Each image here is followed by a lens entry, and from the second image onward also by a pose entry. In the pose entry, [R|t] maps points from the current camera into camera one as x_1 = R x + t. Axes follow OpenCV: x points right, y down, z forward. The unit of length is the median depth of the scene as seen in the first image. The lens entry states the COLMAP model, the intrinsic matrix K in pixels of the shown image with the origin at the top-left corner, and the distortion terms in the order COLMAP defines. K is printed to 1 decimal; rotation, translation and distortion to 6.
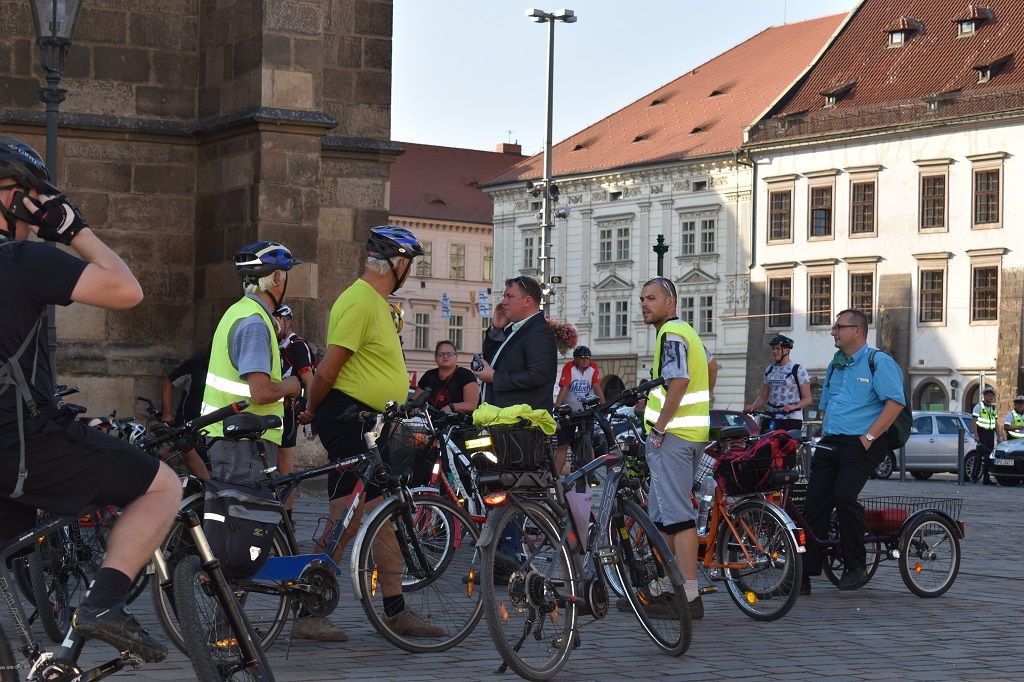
lens RADIAL K [[2272.1, 0, 507.2], [0, 2272.1, 337.9], [0, 0, 1]] dist [0.066709, 0.000000]
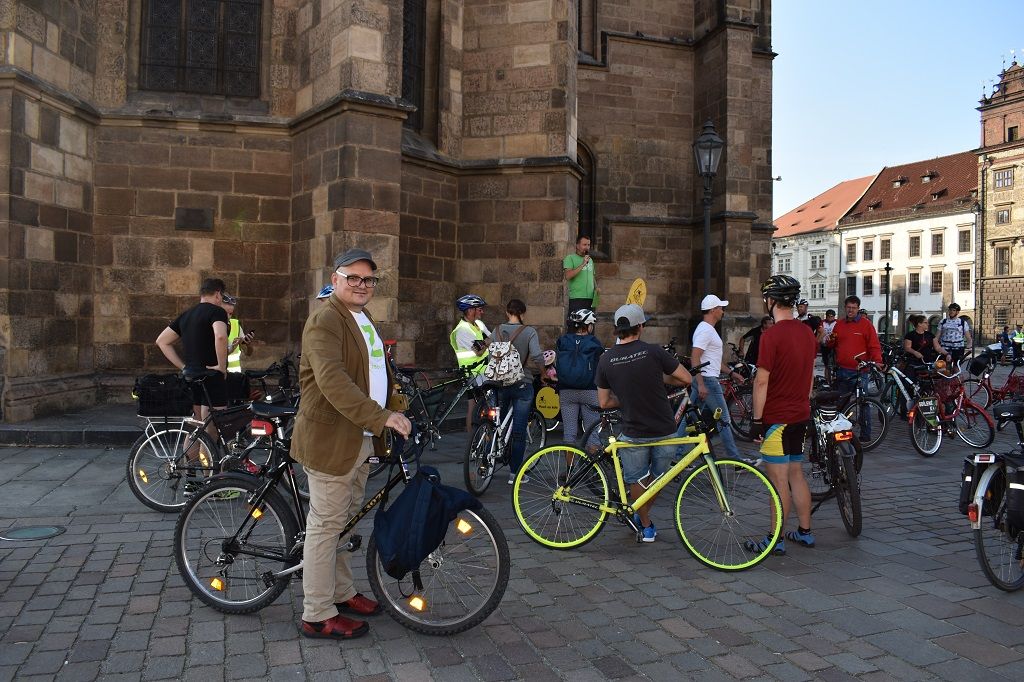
lens RADIAL K [[801.3, 0, 514.6], [0, 801.3, 342.8], [0, 0, 1]] dist [-0.085079, 0.005603]
pose [[0.963205, 0.001820, -0.268763, -0.087751], [0.012258, 0.998639, 0.050693, -0.009551], [0.268489, -0.052122, 0.961872, 0.137321]]
